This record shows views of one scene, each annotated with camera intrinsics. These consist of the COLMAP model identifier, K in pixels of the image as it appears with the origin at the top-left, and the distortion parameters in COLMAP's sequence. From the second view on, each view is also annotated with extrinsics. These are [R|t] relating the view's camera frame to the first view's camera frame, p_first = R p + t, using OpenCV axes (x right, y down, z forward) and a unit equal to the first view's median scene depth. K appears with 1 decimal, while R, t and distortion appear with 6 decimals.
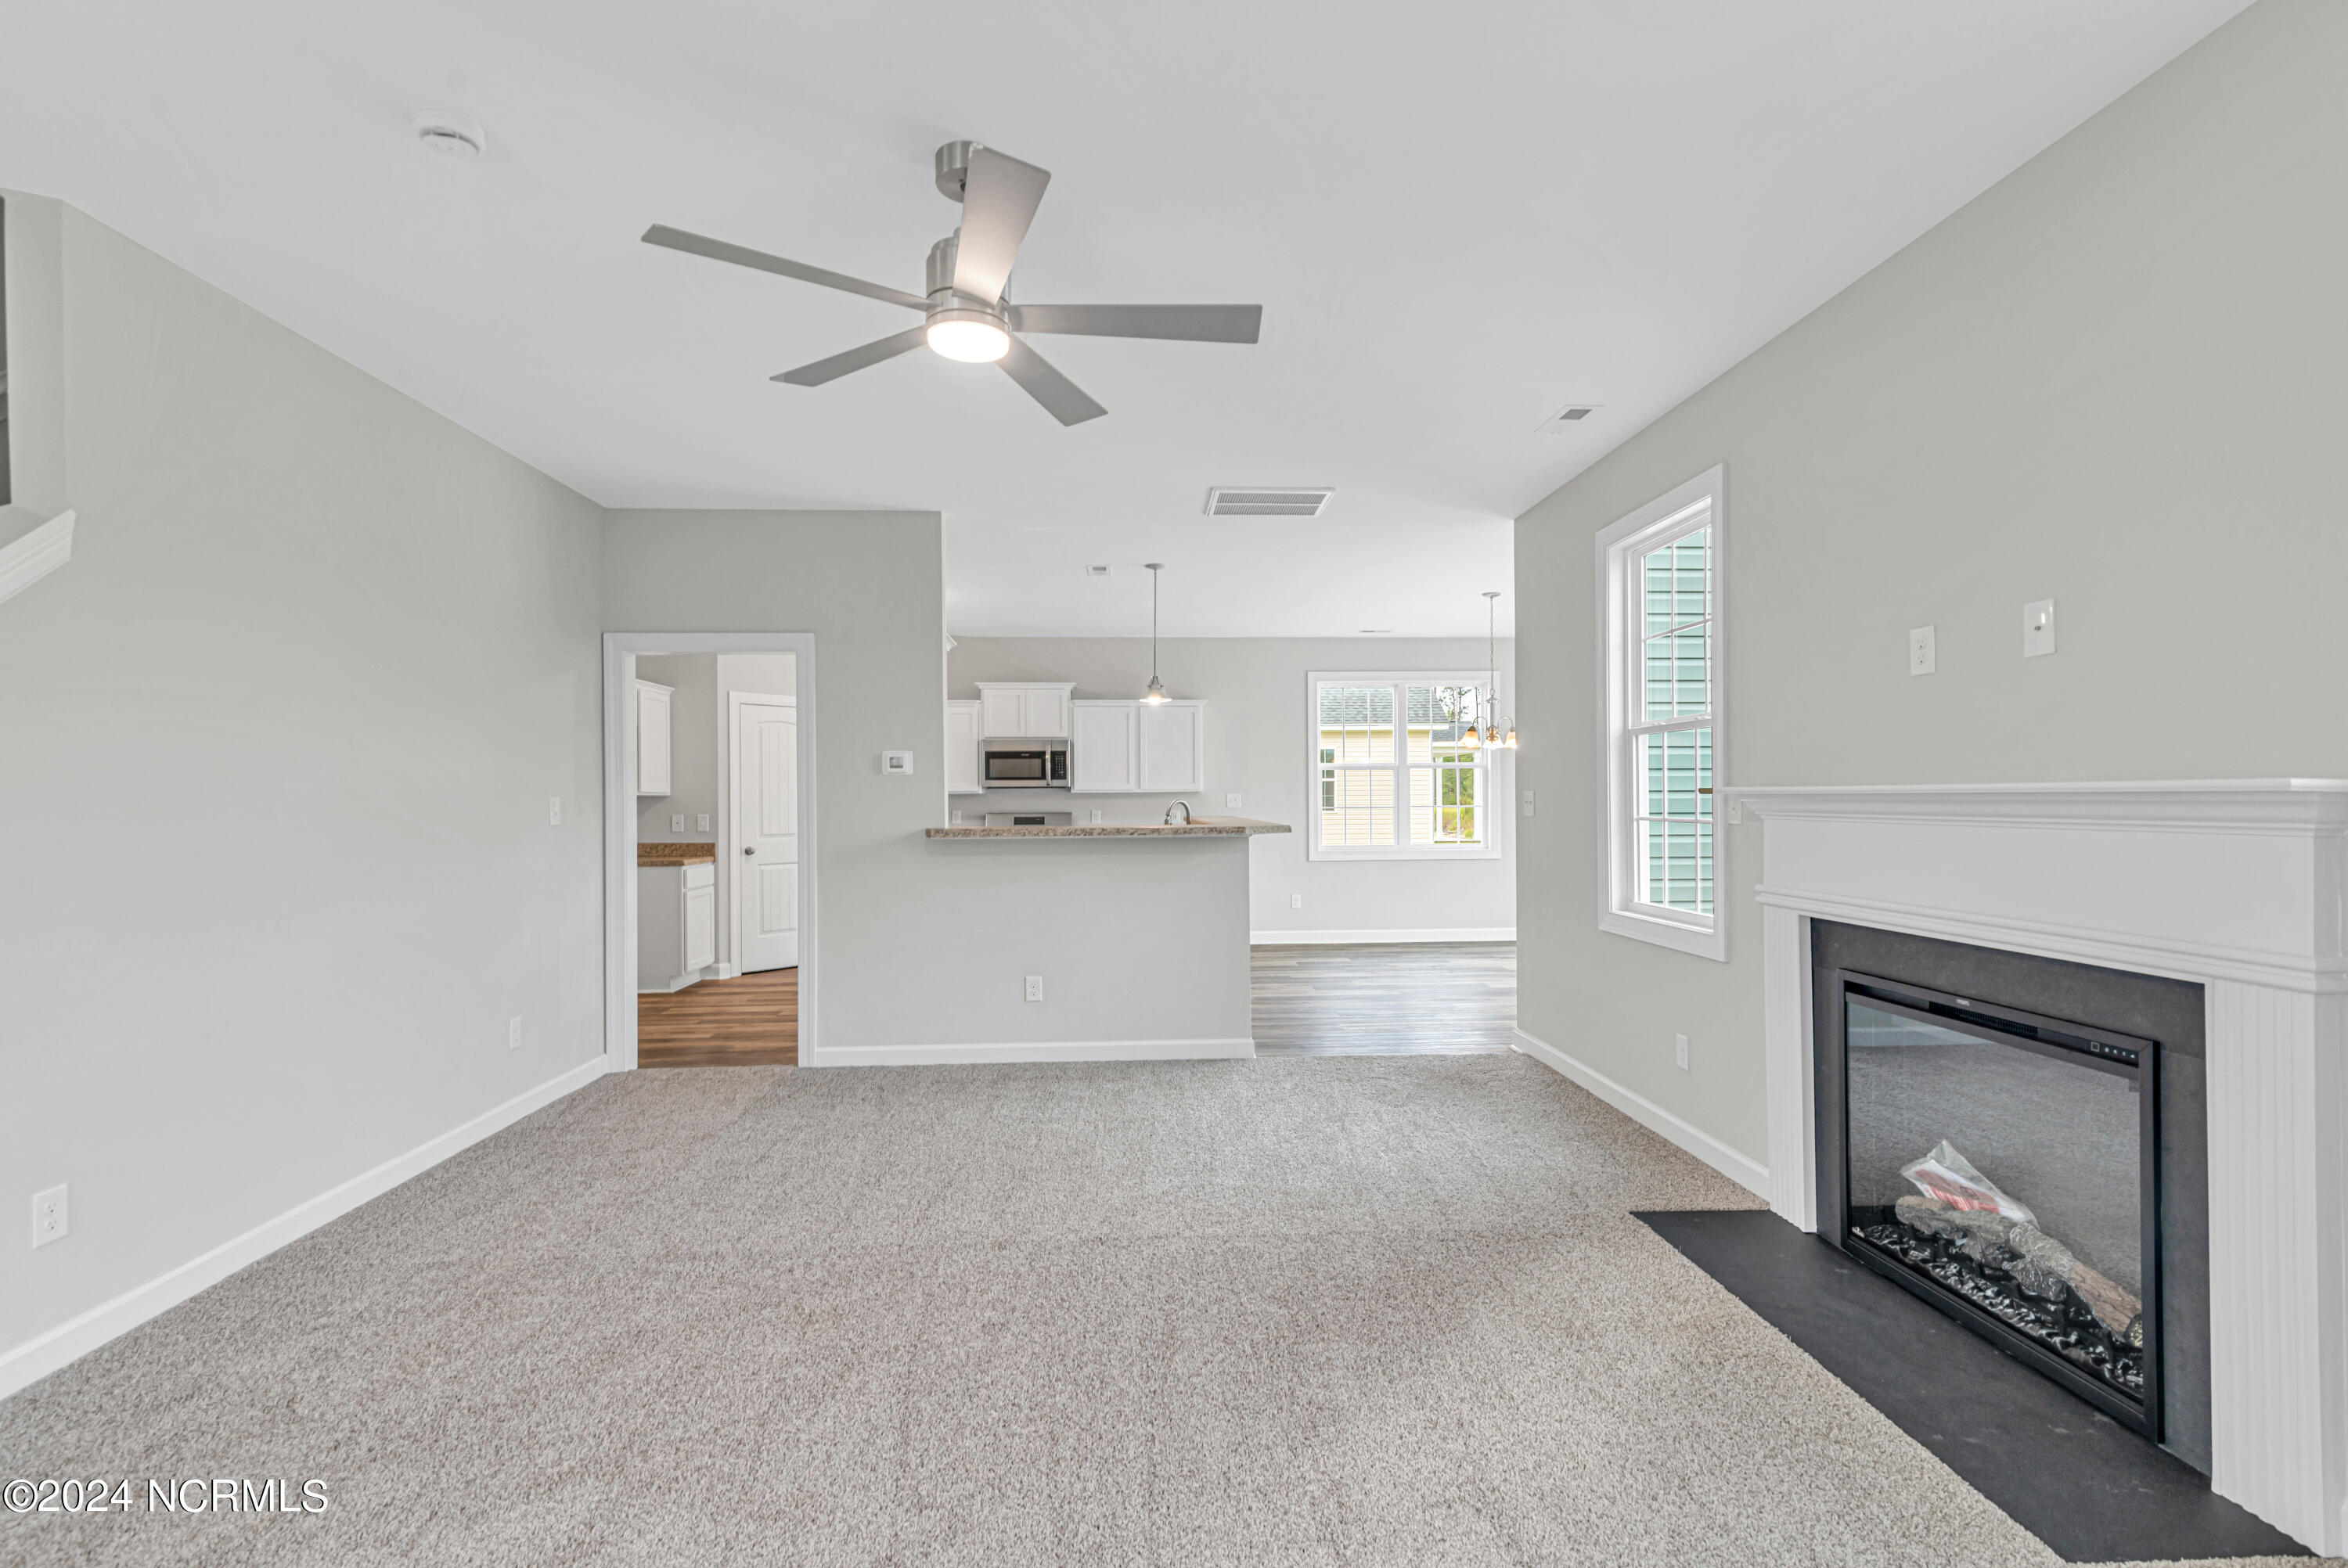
lens RADIAL K [[1237.0, 0, 1174.0], [0, 1237.0, 784.0], [0, 0, 1]] dist [-0.001849, -0.001378]
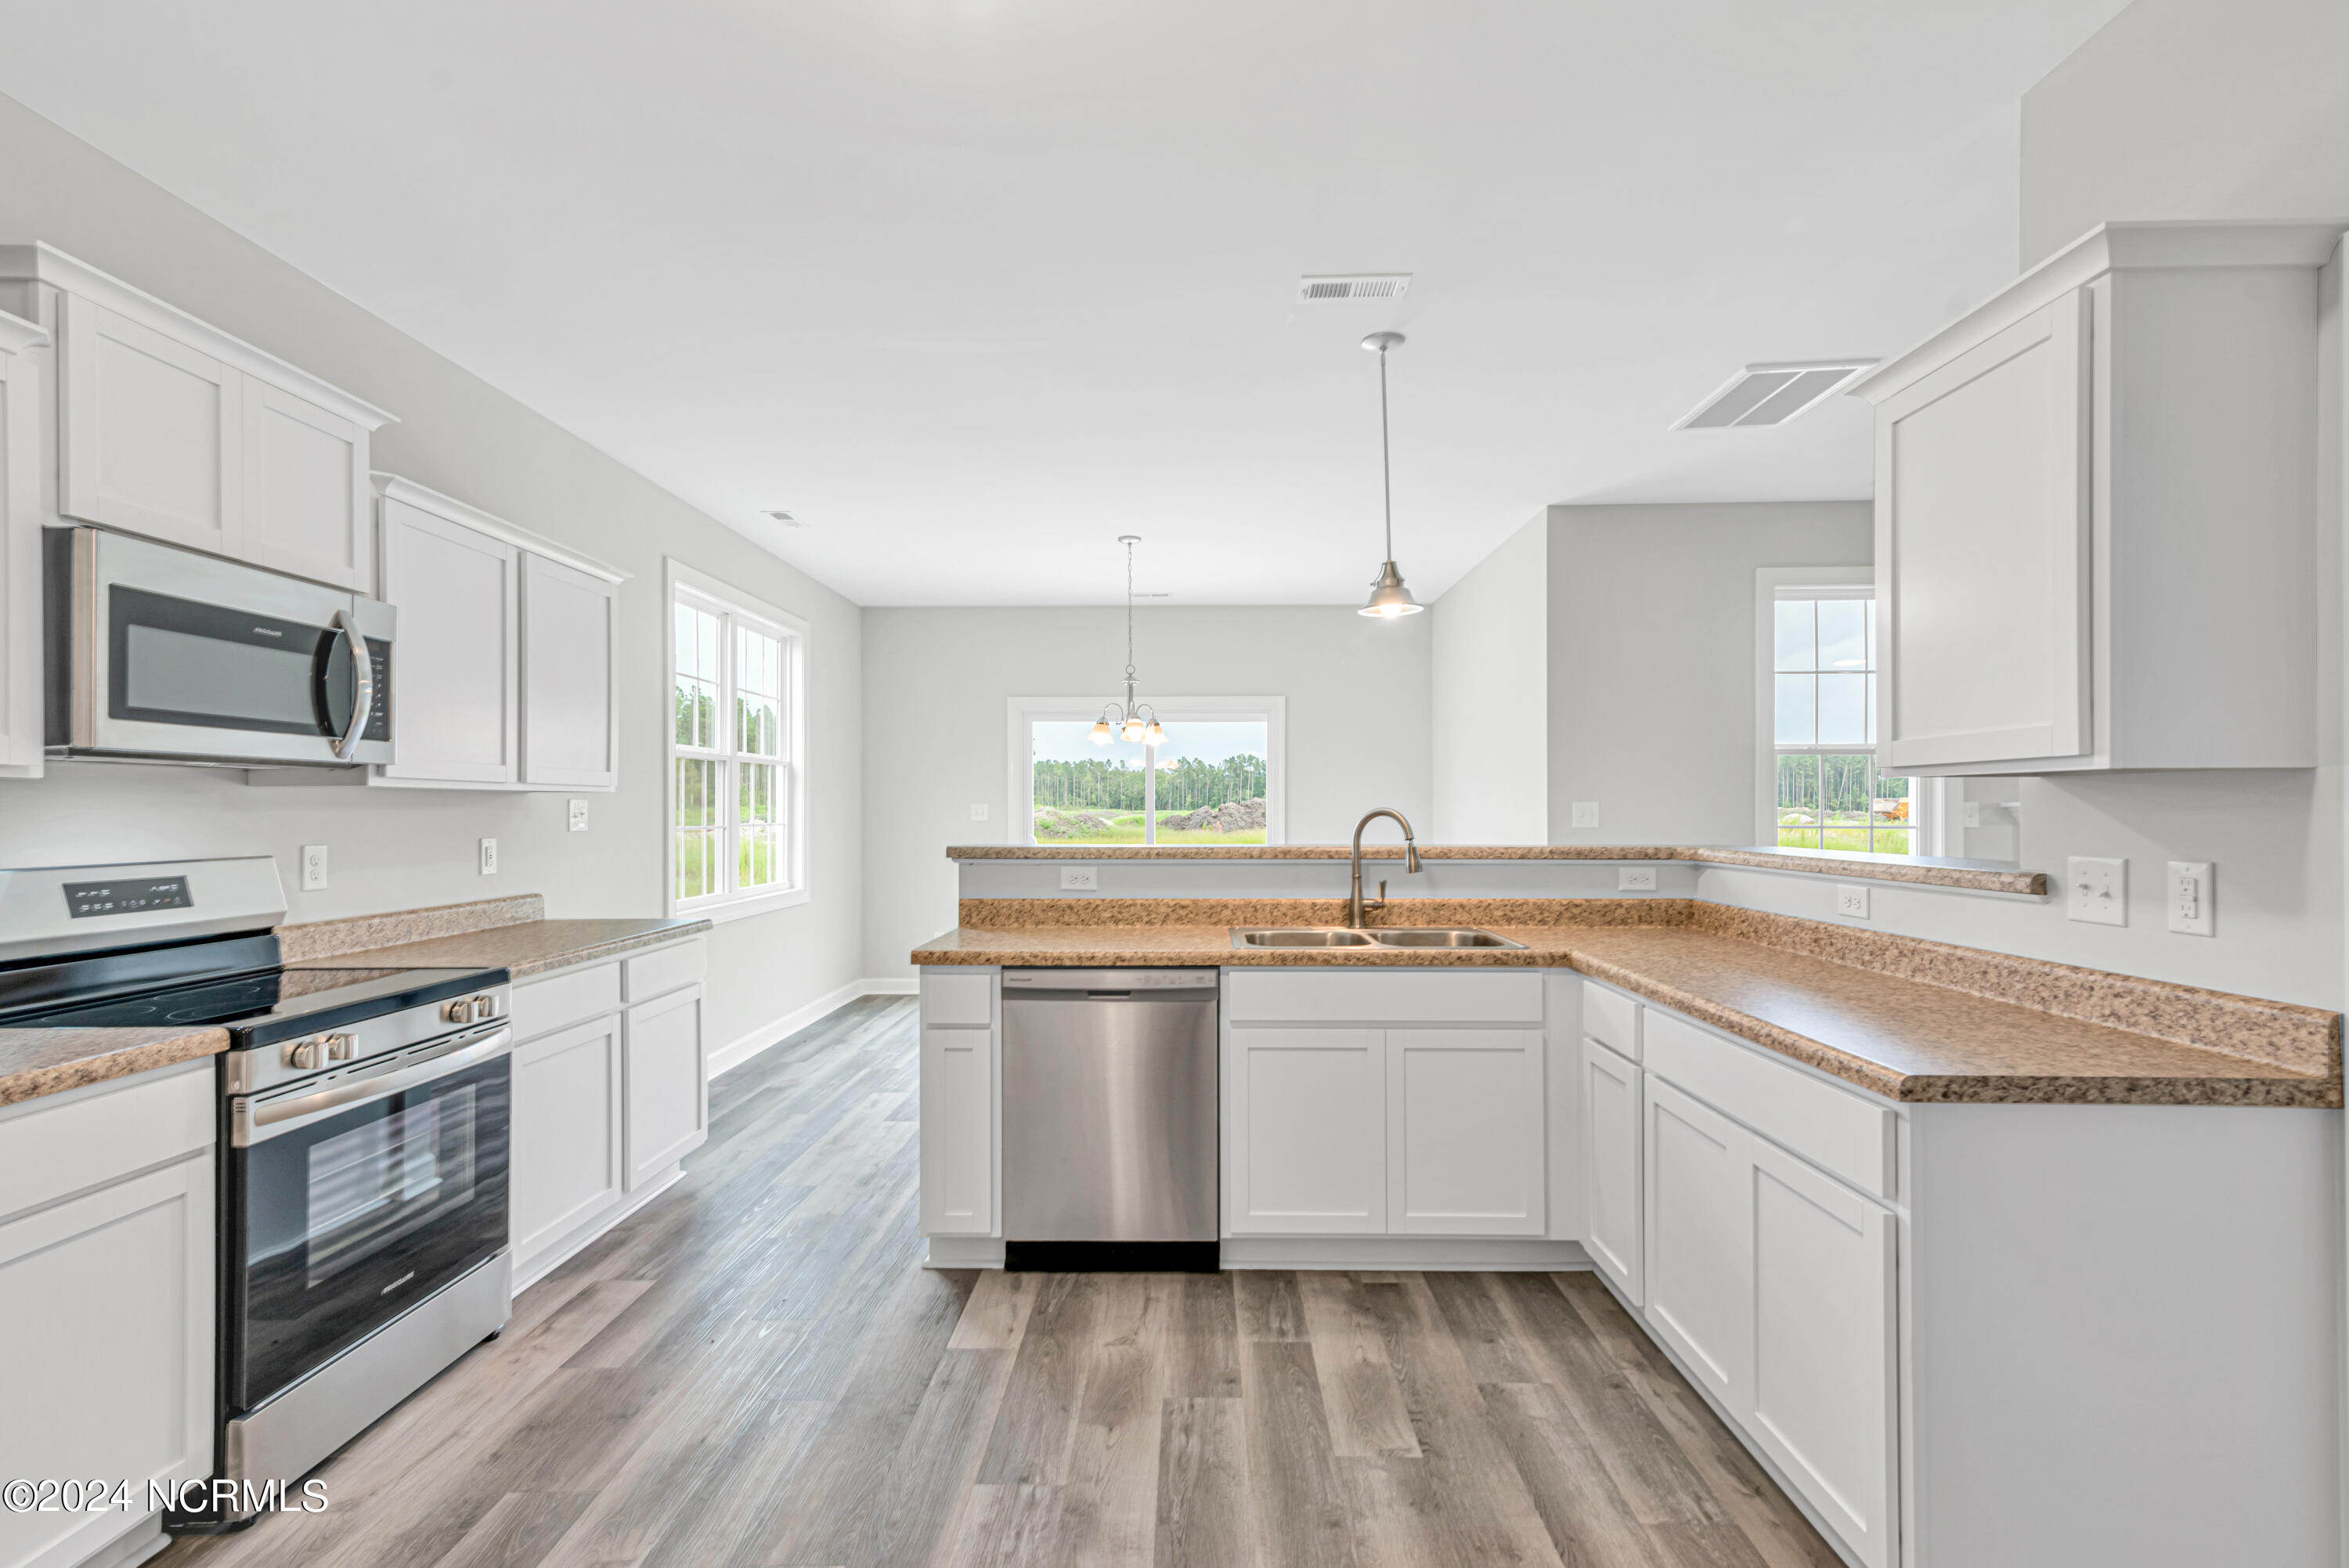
lens RADIAL K [[1111.1, 0, 1209.7], [0, 1111.1, 870.6], [0, 0, 1]] dist [0.002649, -0.000128]
pose [[0.030725, -0.049696, 0.998292, -0.338348], [-0.008600, 0.998713, 0.049982, 0.012284], [-0.999491, -0.010121, 0.030258, 0.796325]]
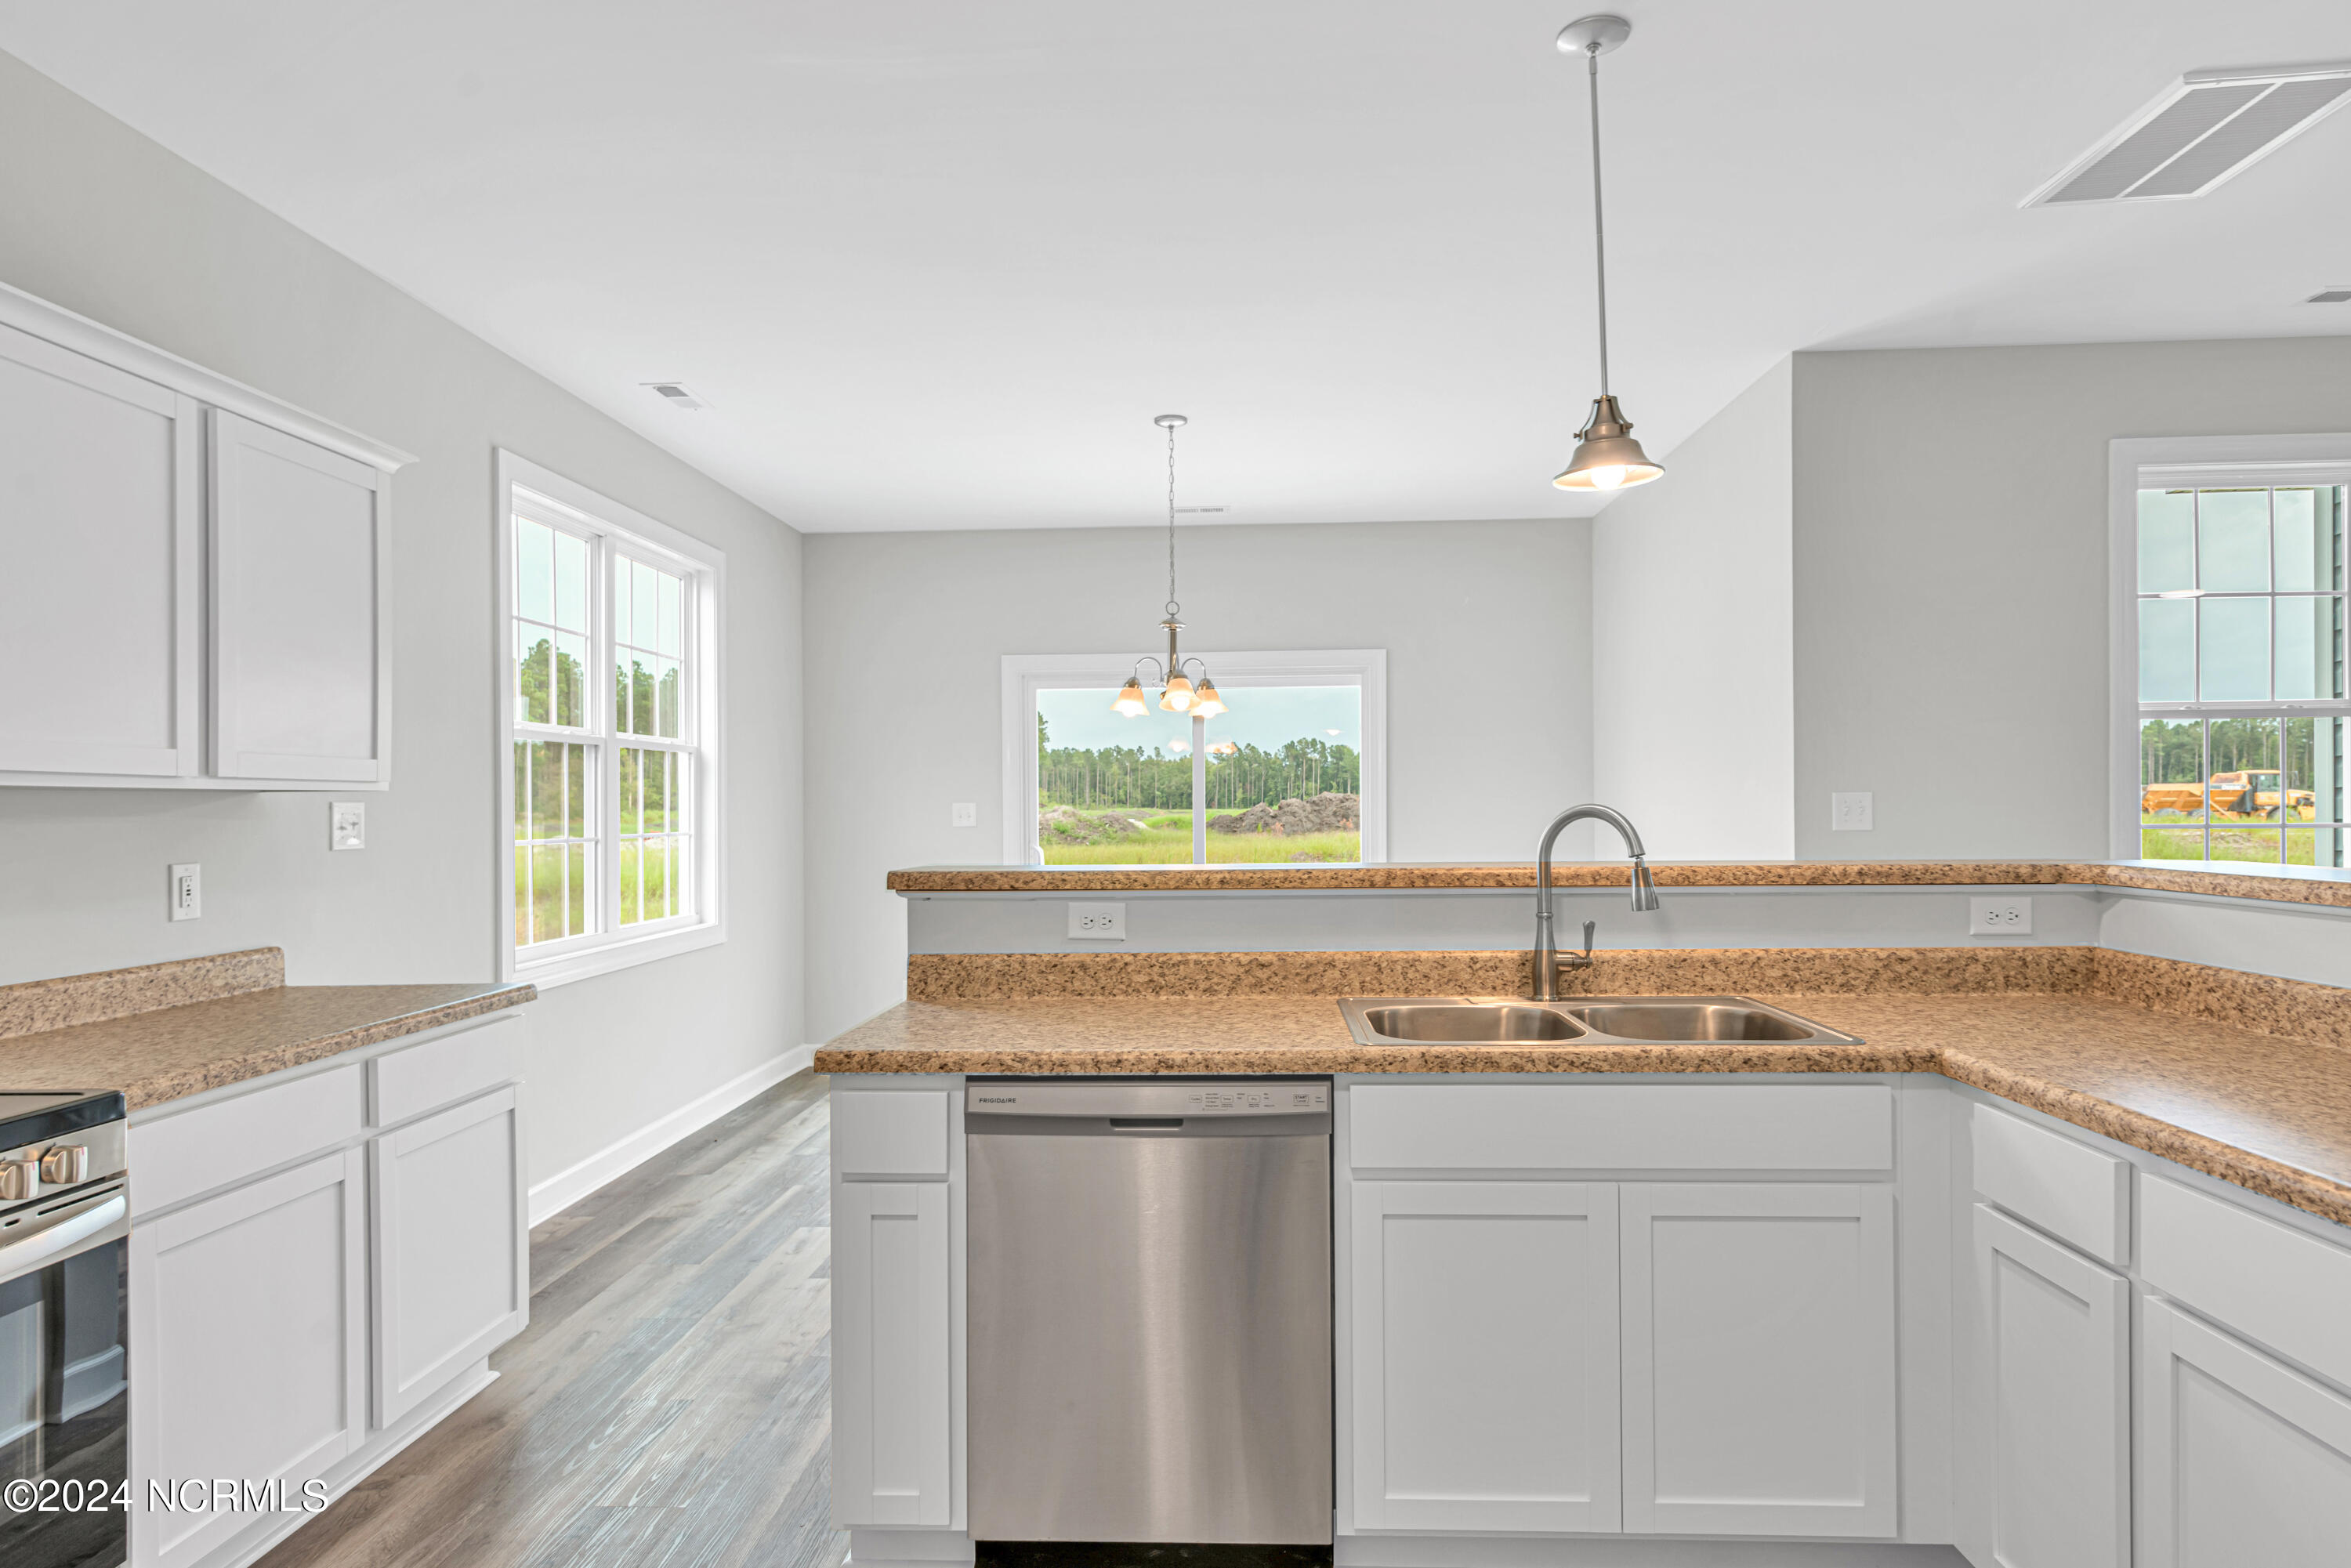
lens RADIAL K [[1336.1, 0, 1178.3], [0, 1336.1, 808.7], [0, 0, 1]] dist [-0.003143, -0.001392]
pose [[0.092451, 0.003634, 0.995711, -0.251250], [0.000015, 0.999993, -0.003651, 0.011440], [-0.995717, 0.000353, 0.092450, 0.807699]]
